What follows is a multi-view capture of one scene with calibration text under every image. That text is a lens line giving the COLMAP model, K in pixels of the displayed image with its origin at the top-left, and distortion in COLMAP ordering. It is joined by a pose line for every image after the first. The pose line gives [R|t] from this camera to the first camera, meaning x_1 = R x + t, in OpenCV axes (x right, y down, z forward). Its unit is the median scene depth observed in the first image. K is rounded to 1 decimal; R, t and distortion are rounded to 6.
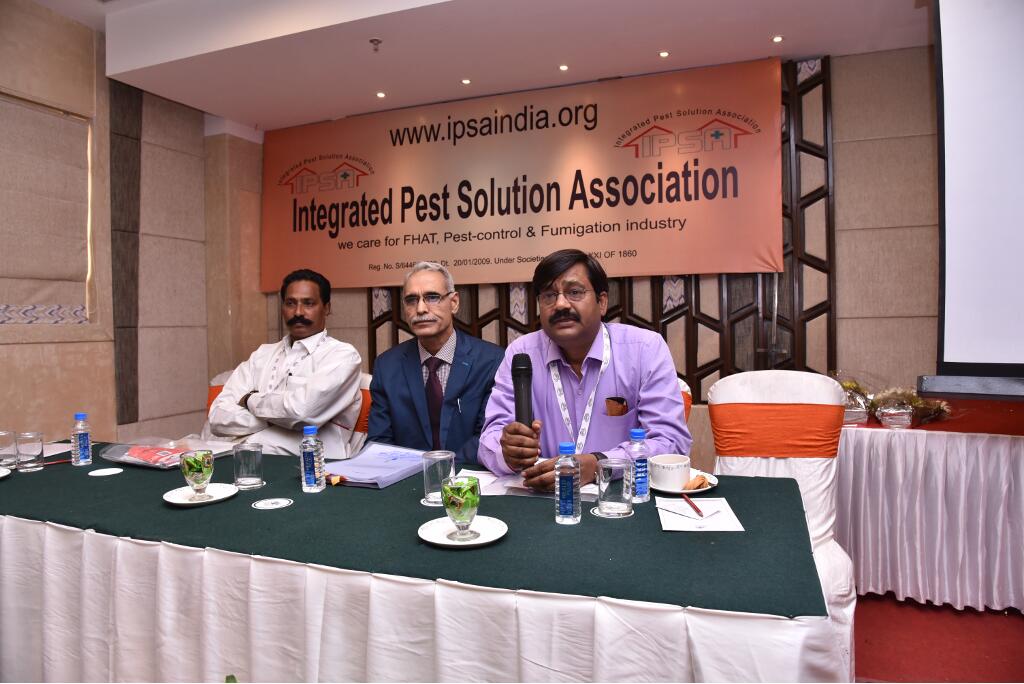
lens RADIAL K [[691.4, 0, 509.1], [0, 691.4, 342.9], [0, 0, 1]] dist [-0.120598, 0.066092]
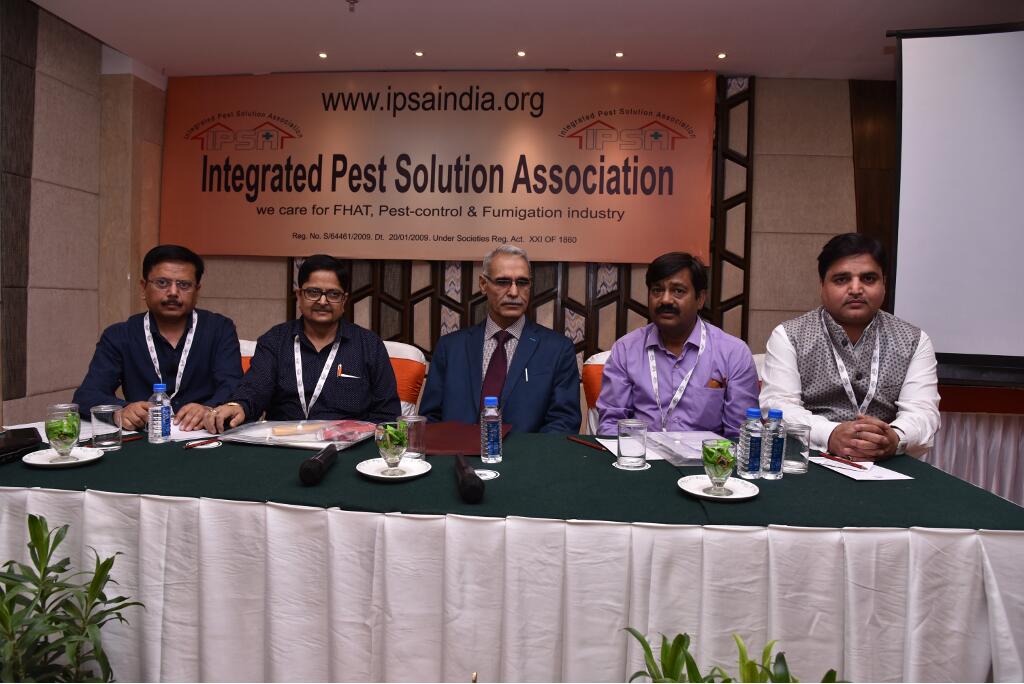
lens RADIAL K [[695.0, 0, 512.0], [0, 695.0, 342.0], [0, 0, 1]] dist [-0.117079, 0.063437]
pose [[0.959819, 0.028056, 0.279214, -0.195801], [-0.035231, 0.999165, 0.020711, 0.007100], [-0.278400, -0.029716, 0.960005, 0.004269]]
